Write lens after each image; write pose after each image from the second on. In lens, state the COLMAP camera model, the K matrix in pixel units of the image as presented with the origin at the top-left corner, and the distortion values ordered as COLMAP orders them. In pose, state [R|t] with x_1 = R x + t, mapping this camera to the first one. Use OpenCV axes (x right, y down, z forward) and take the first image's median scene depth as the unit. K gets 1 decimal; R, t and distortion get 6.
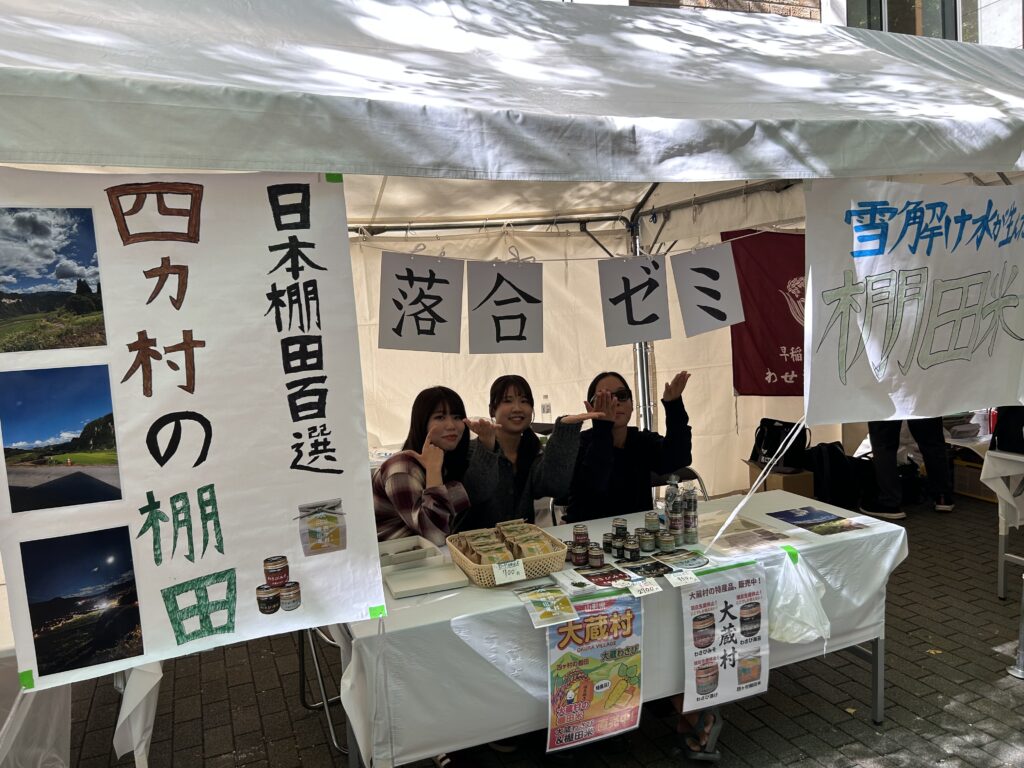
lens RADIAL K [[788.0, 0, 512.0], [0, 788.0, 384.0], [0, 0, 1]] dist [0.010642, 0.000038]
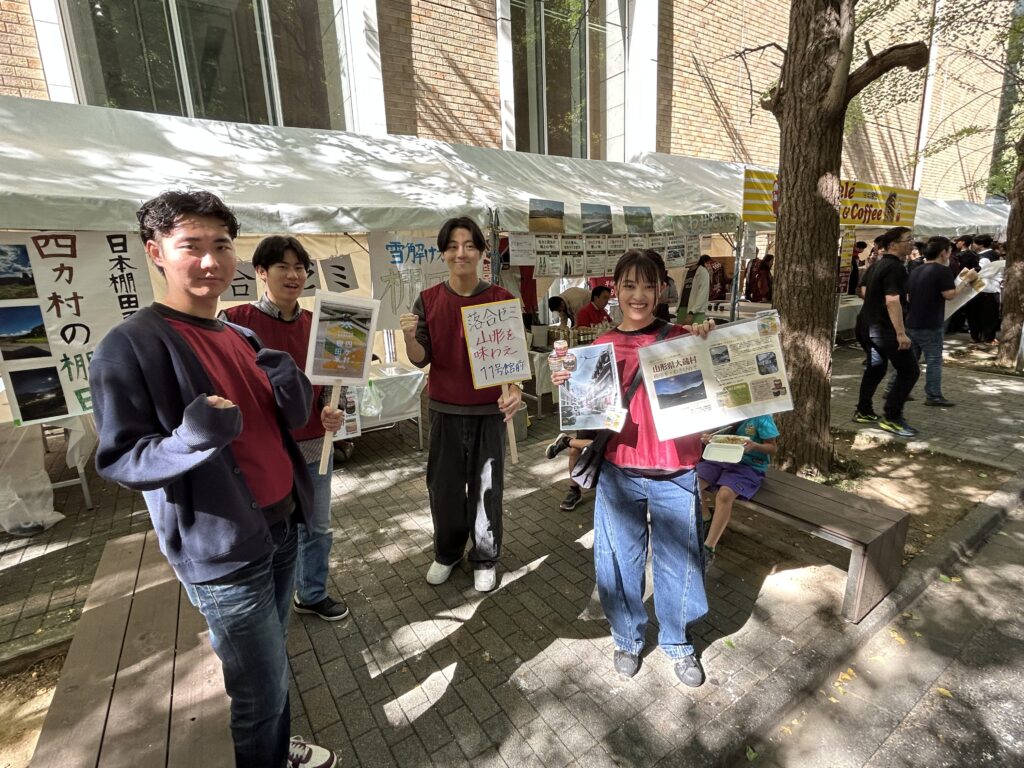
lens RADIAL K [[515.2, 0, 512.0], [0, 515.2, 384.0], [0, 0, 1]] dist [0.000361, 0.001897]
pose [[0.977474, -0.024860, 0.209587, 0.564726], [-0.001910, 0.991956, 0.126570, 0.012945], [-0.211047, -0.124120, 0.969563, -0.884368]]
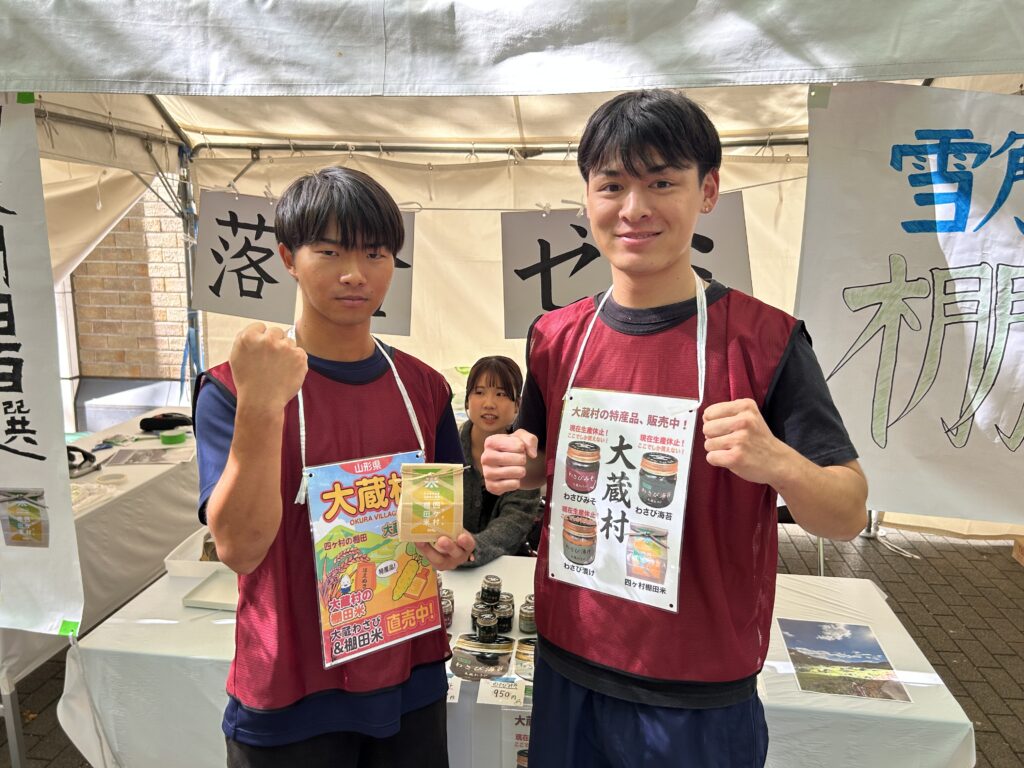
lens RADIAL K [[791.1, 0, 512.0], [0, 791.1, 384.0], [0, 0, 1]] dist [0.033822, -0.063133]
pose [[0.874814, 0.156827, -0.458372, 0.574763], [-0.107487, 0.985404, 0.132003, -0.127222], [0.472384, -0.066209, 0.878903, 0.483718]]
